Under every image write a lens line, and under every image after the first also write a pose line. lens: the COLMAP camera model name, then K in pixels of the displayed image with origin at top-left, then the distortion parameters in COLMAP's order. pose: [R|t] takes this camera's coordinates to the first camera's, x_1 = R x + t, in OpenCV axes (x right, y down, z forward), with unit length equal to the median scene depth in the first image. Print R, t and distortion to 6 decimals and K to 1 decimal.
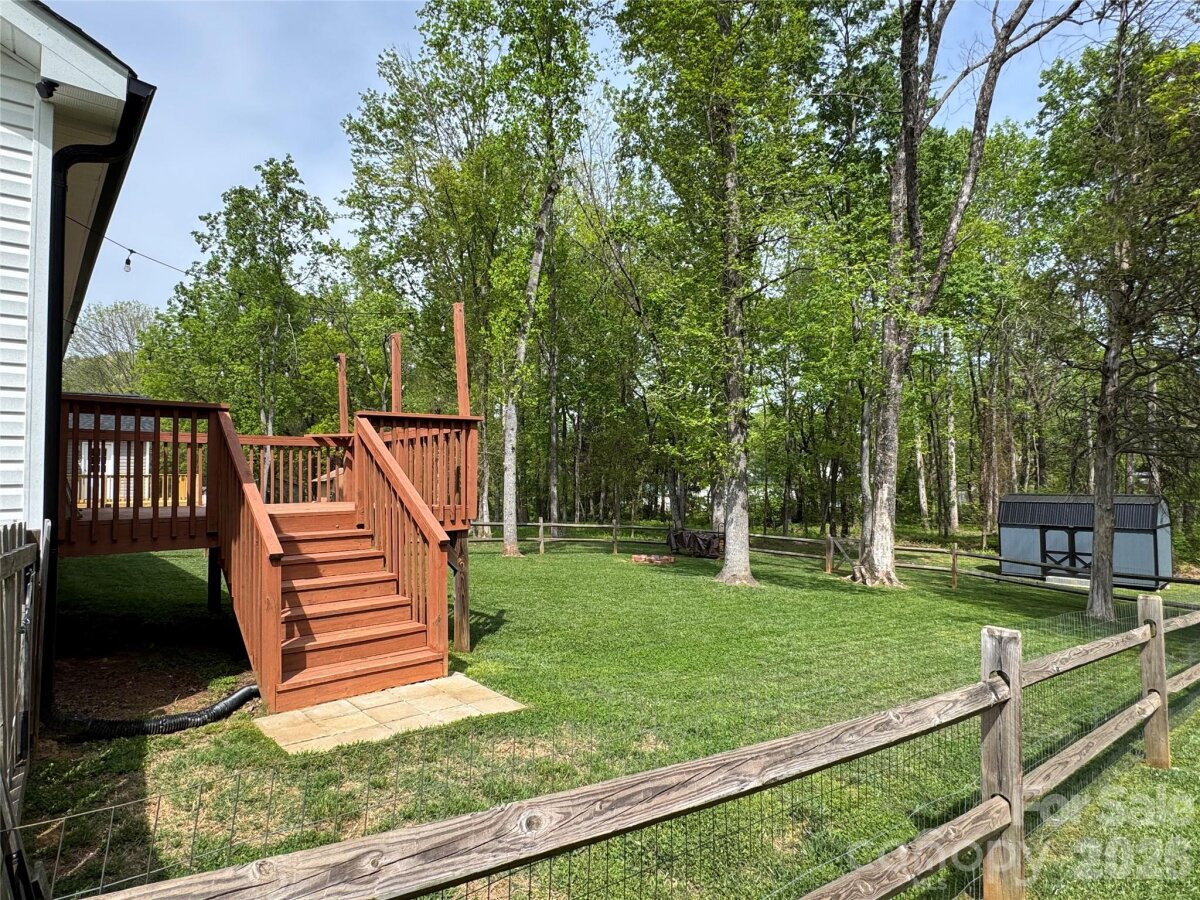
lens RADIAL K [[676.1, 0, 594.4], [0, 676.1, 451.4], [0, 0, 1]] dist [-0.000665, 0.000130]
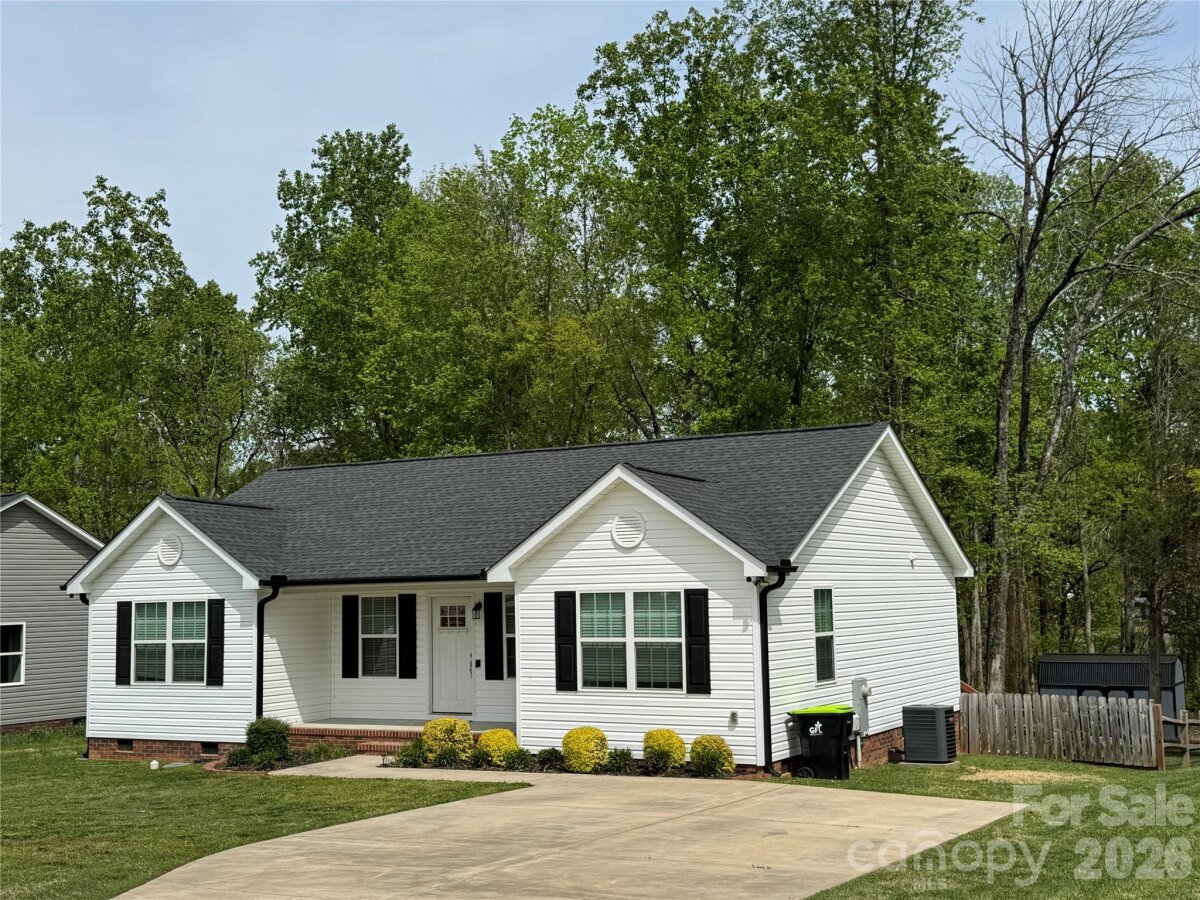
lens RADIAL K [[1454.5, 0, 600.0], [0, 1454.5, 450.0], [0, 0, 1]] dist [0.204331, 0.003501]
pose [[0.939862, 0.021635, 0.340868, -0.834833], [-0.000647, 0.998103, -0.061567, -0.110273], [-0.341553, 0.057644, 0.938093, -0.921560]]
